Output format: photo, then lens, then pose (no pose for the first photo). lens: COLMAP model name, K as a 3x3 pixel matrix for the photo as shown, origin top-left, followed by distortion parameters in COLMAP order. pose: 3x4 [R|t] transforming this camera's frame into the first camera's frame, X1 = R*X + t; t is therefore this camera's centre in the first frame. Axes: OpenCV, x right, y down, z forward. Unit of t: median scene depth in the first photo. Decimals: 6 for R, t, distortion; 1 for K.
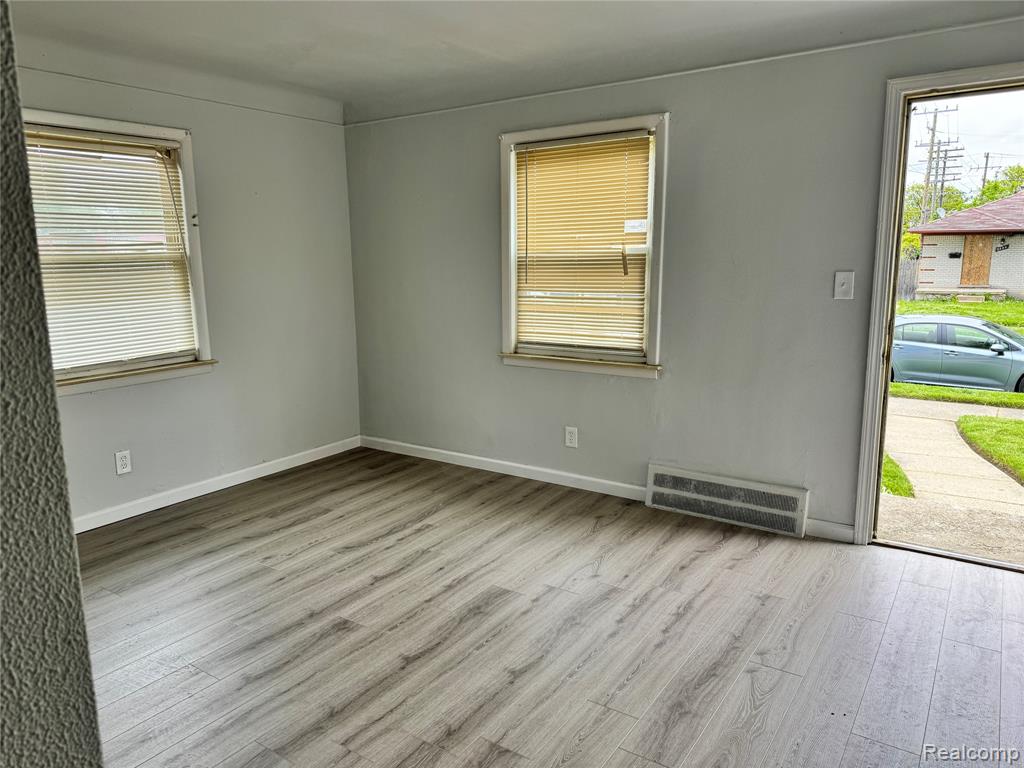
lens RADIAL K [[723.1, 0, 488.2], [0, 723.1, 383.0], [0, 0, 1]] dist [0.103485, -0.164052]
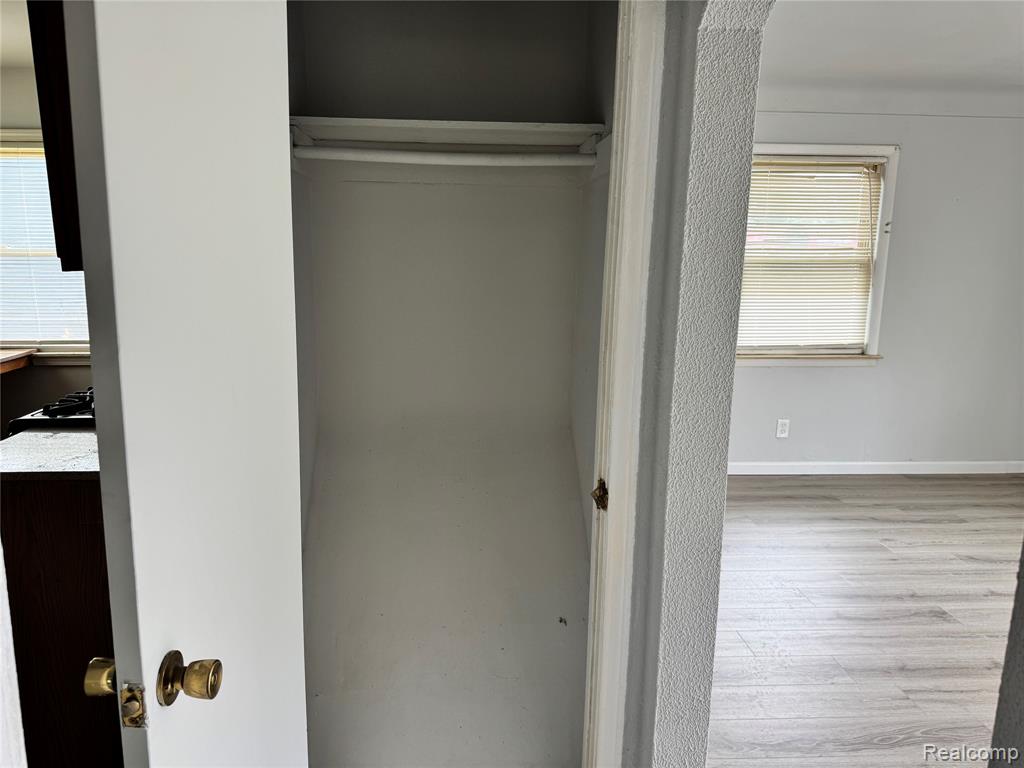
lens RADIAL K [[727.5, 0, 479.8], [0, 727.5, 383.3], [0, 0, 1]] dist [-0.002151, -0.014205]
pose [[0.619806, 0.168271, -0.766502, 0.106245], [-0.161135, 0.983218, 0.085550, 0.014018], [0.768033, 0.070486, 0.636519, -0.162154]]
